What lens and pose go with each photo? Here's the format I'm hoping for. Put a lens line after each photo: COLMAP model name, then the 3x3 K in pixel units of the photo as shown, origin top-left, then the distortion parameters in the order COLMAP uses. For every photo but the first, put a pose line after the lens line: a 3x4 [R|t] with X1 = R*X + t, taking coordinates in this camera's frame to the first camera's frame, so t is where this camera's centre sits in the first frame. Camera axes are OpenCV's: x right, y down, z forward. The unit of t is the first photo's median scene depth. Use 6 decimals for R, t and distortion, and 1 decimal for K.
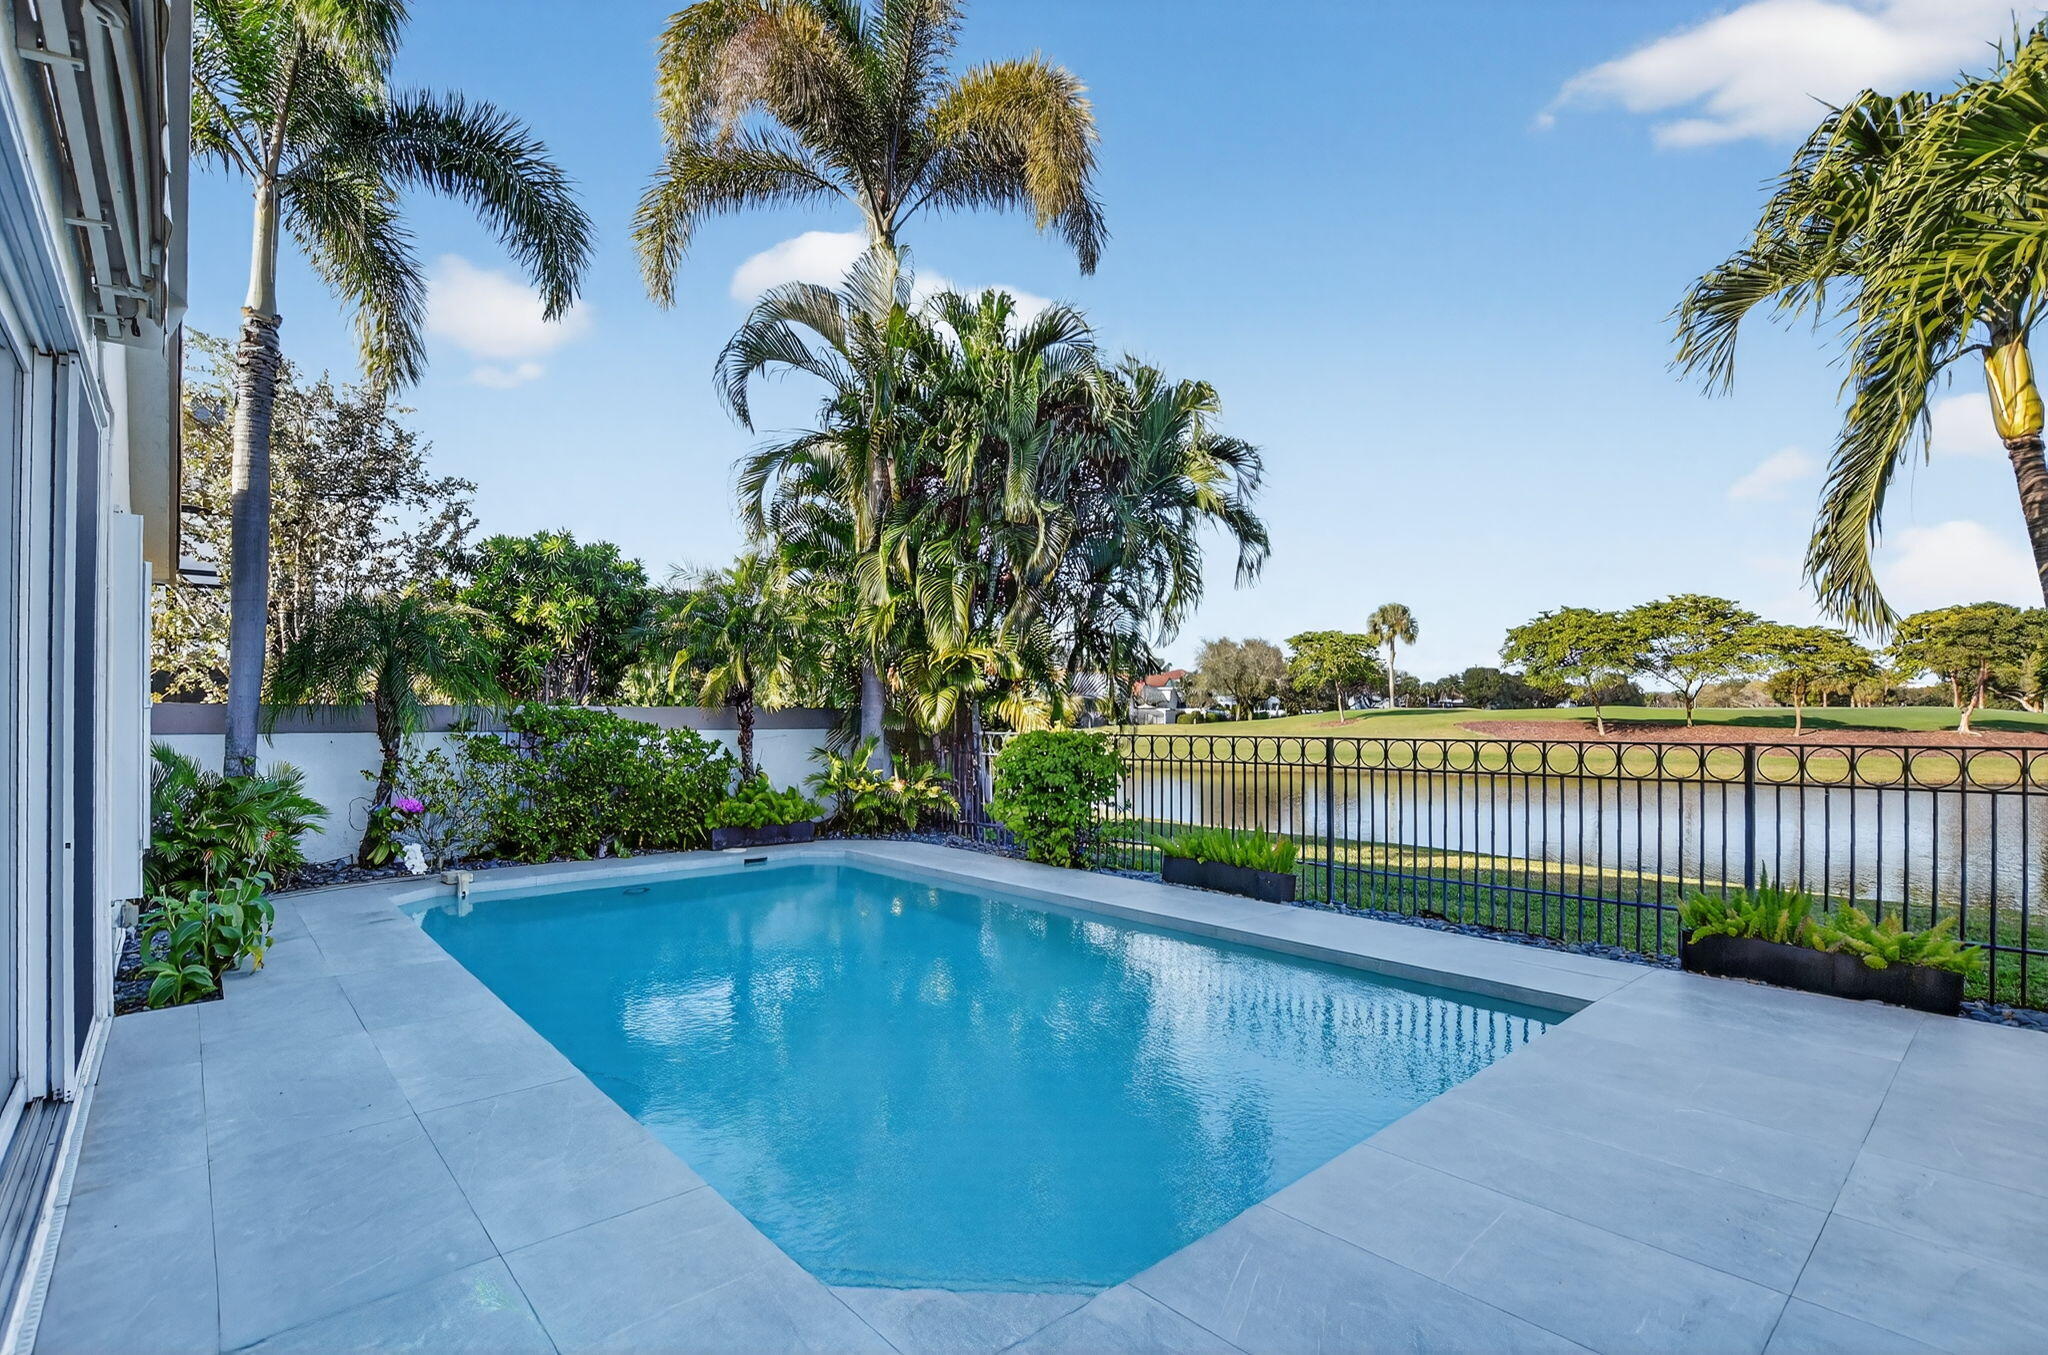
lens RADIAL K [[951.1, 0, 1024.0], [0, 951.1, 677.5], [0, 0, 1]] dist [-0.026264, 0.000407]
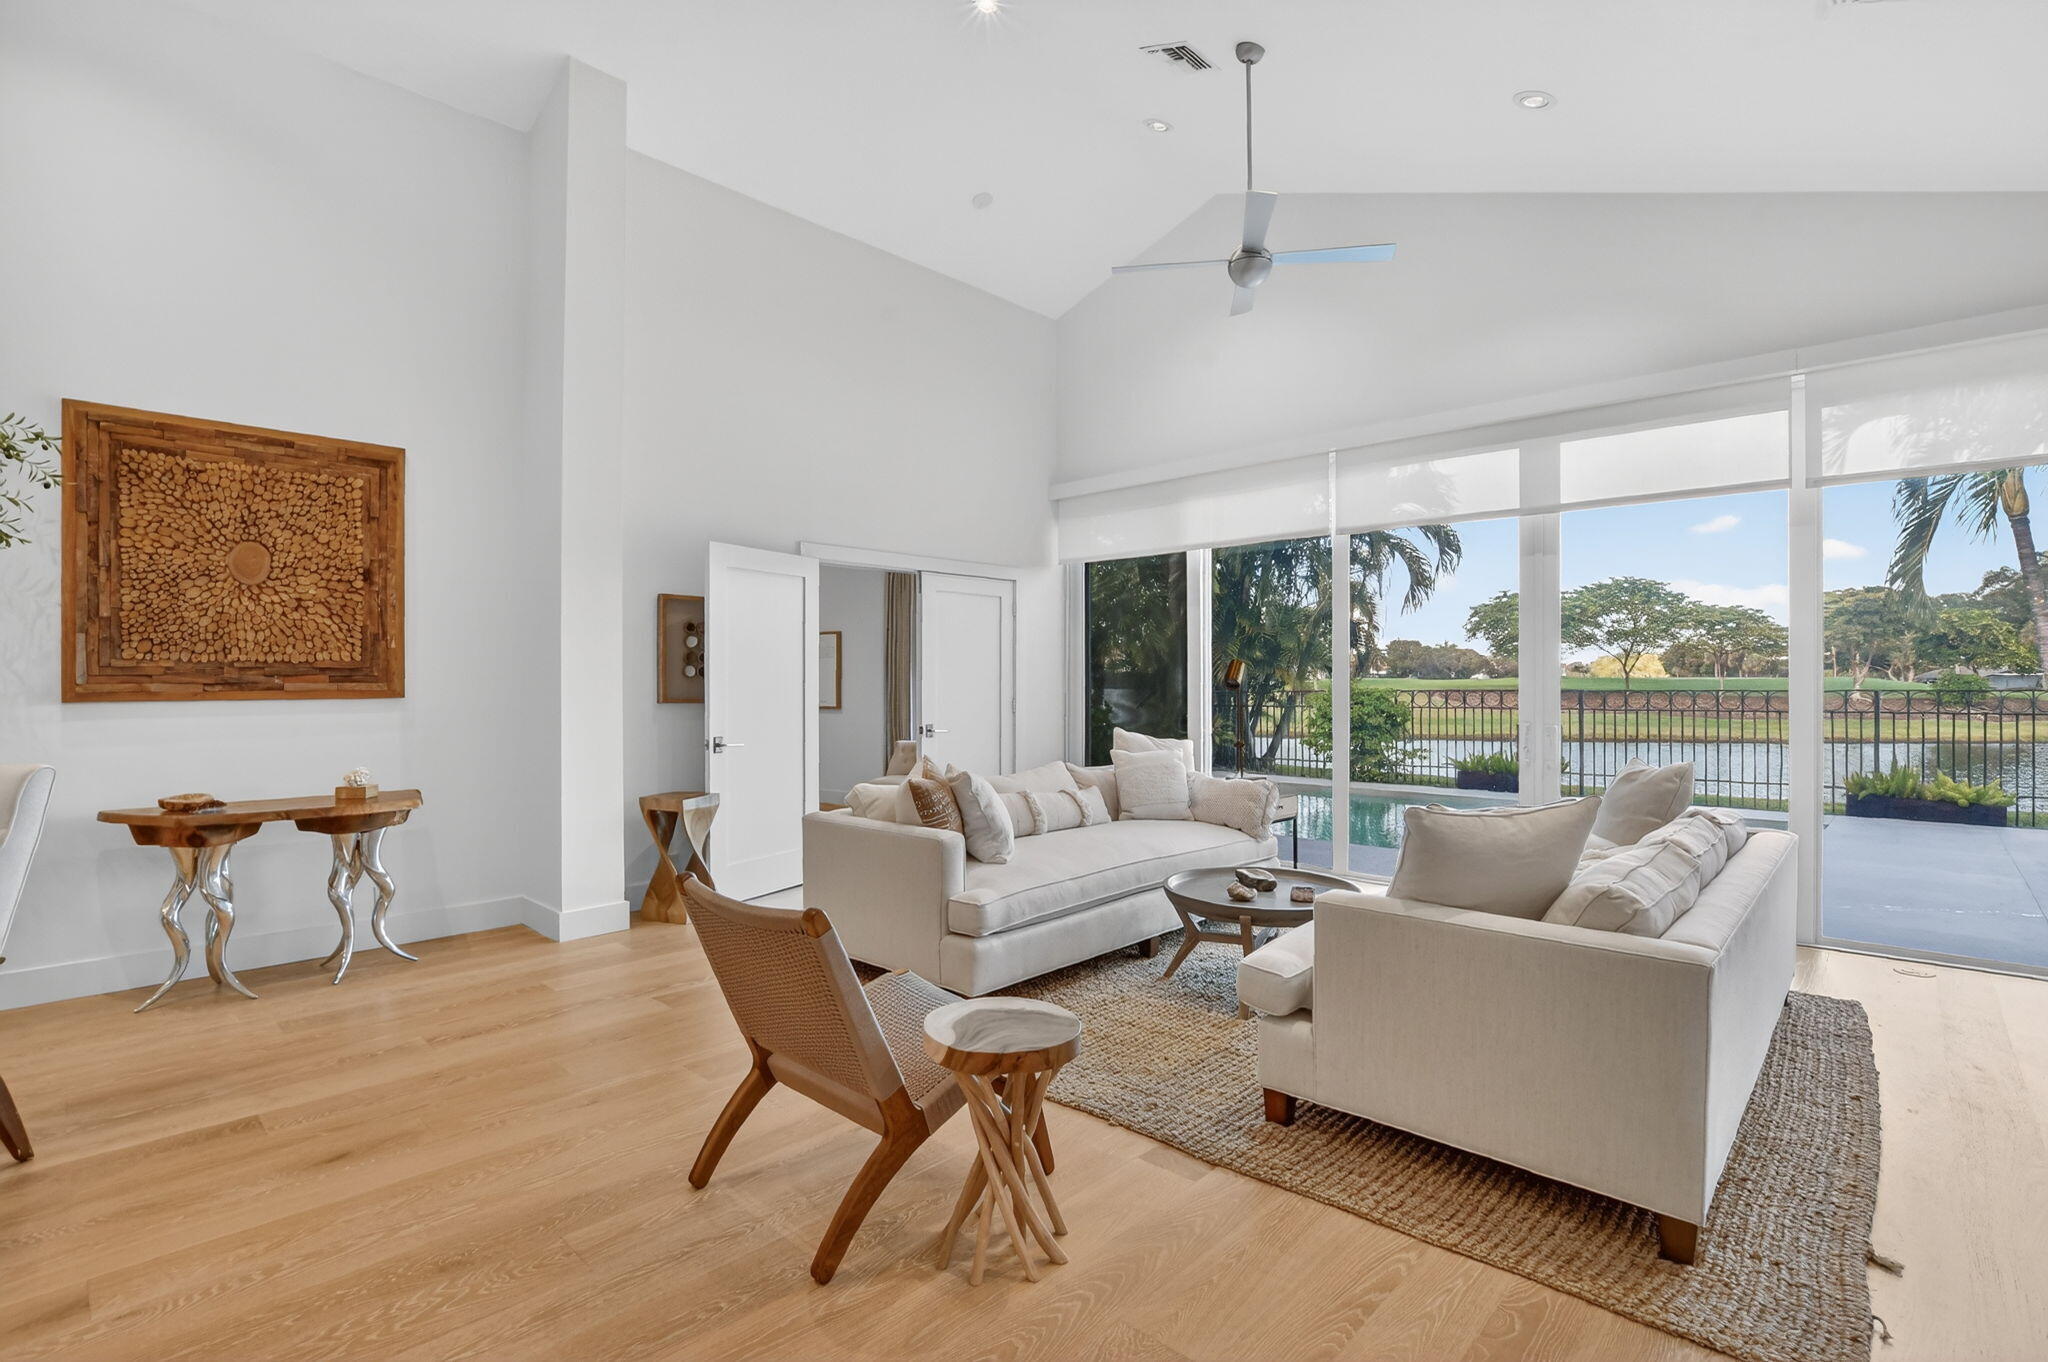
lens RADIAL K [[963.2, 0, 1019.9], [0, 963.2, 685.4], [0, 0, 1]] dist [-0.033124, 0.000436]
pose [[0.996531, -0.000726, 0.083215, -0.108368], [-0.002646, 0.999180, 0.040413, -0.002224], [-0.083176, -0.040493, 0.995712, -0.069174]]
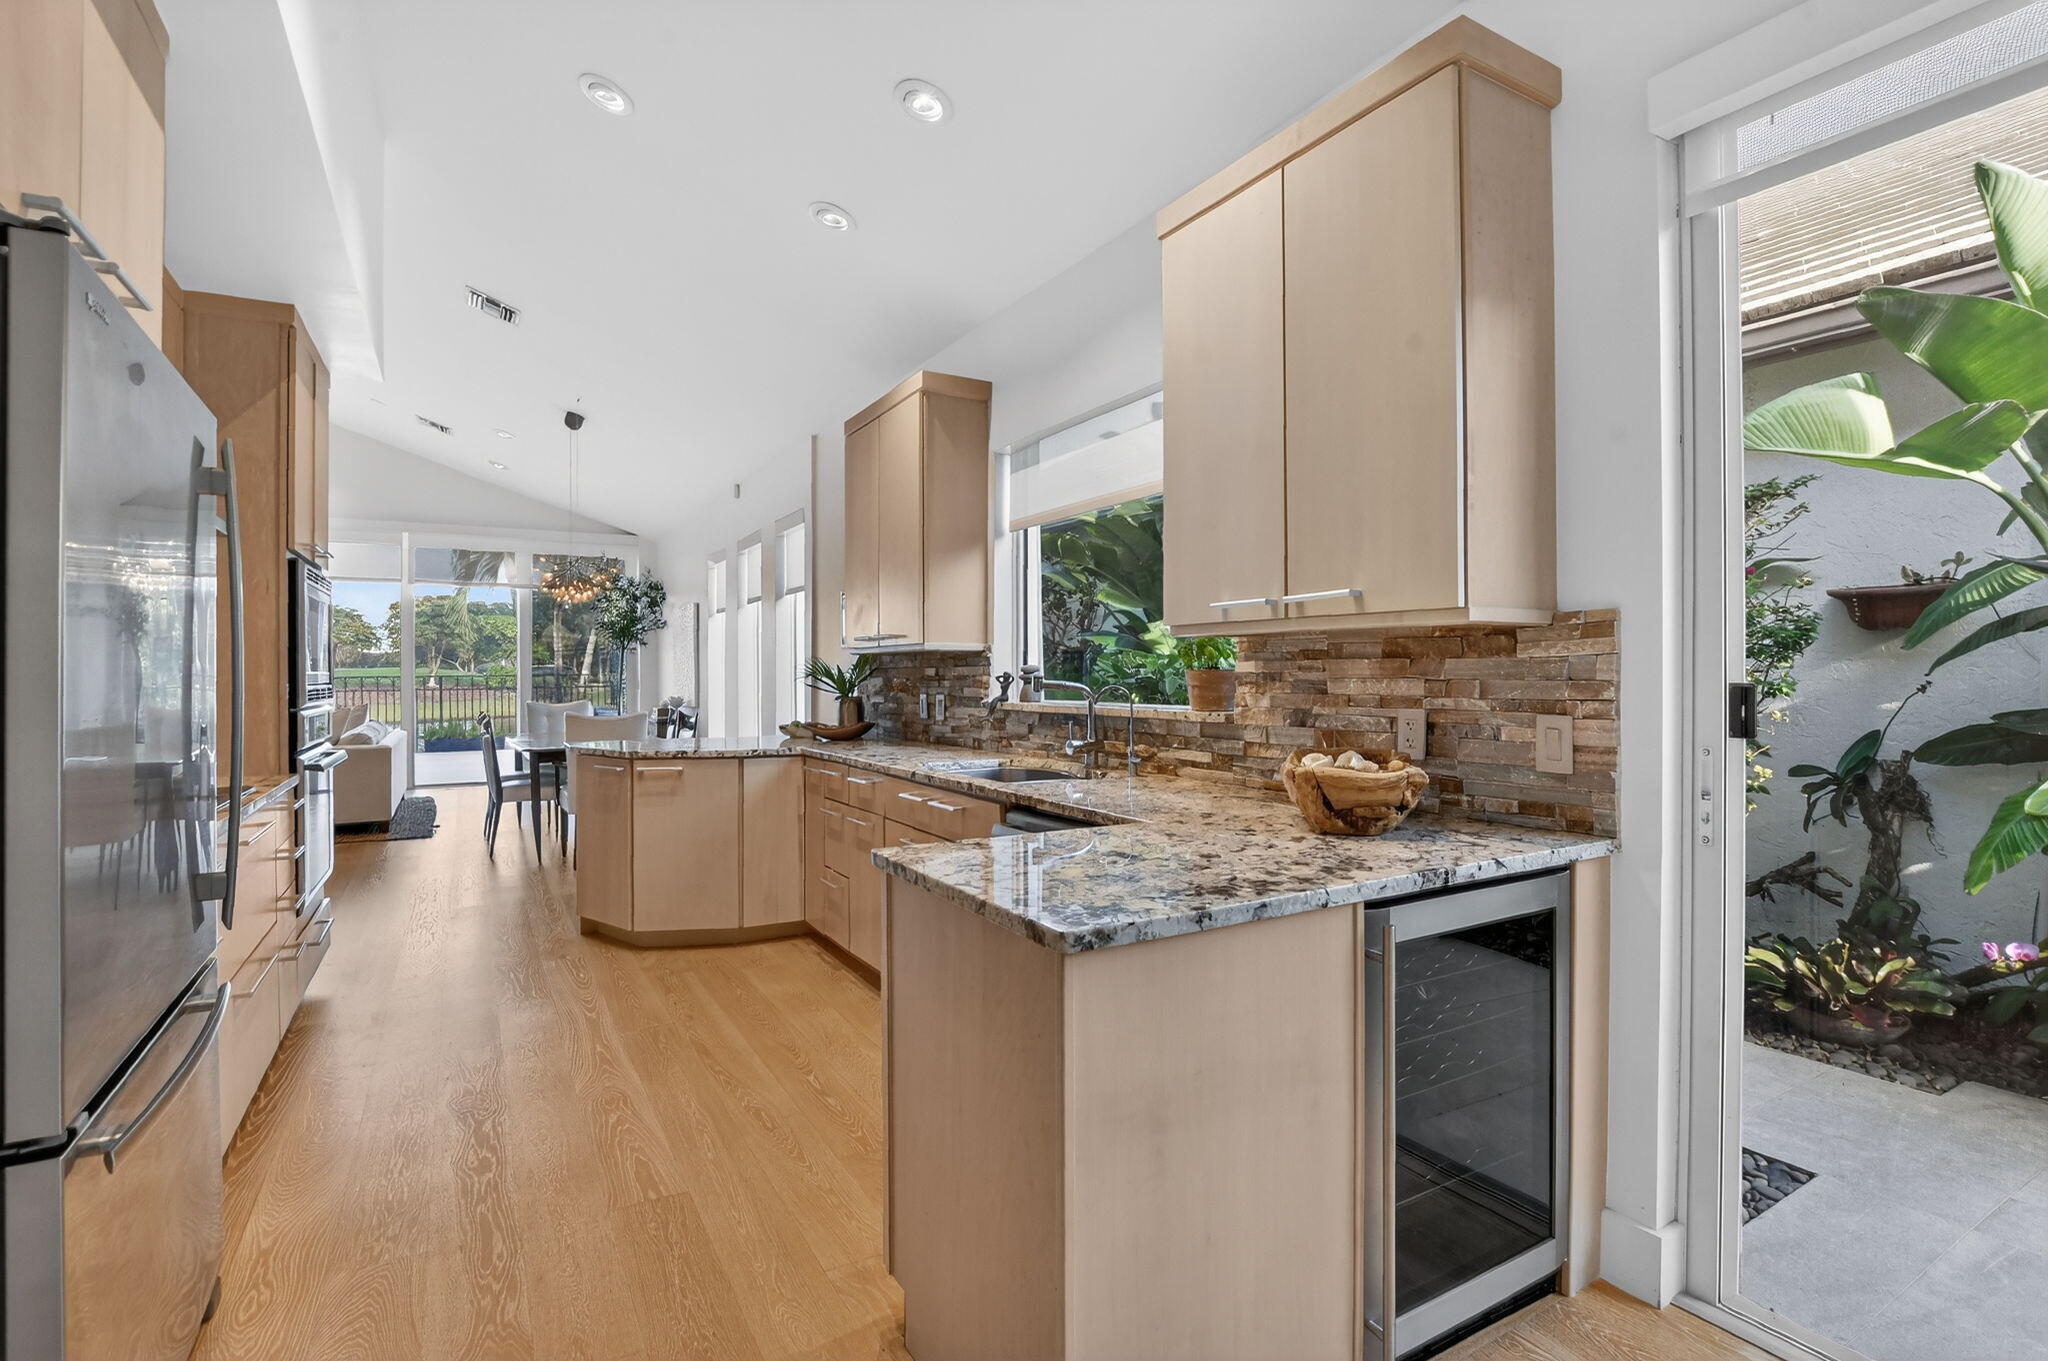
lens RADIAL K [[960.7, 0, 1018.5], [0, 960.7, 668.0], [0, 0, 1]] dist [-0.033887, 0.000039]
pose [[0.203719, 0.003234, 0.979024, -0.200433], [-0.034210, 0.999407, 0.003817, -0.004895], [-0.978432, -0.034270, 0.203709, -0.157696]]
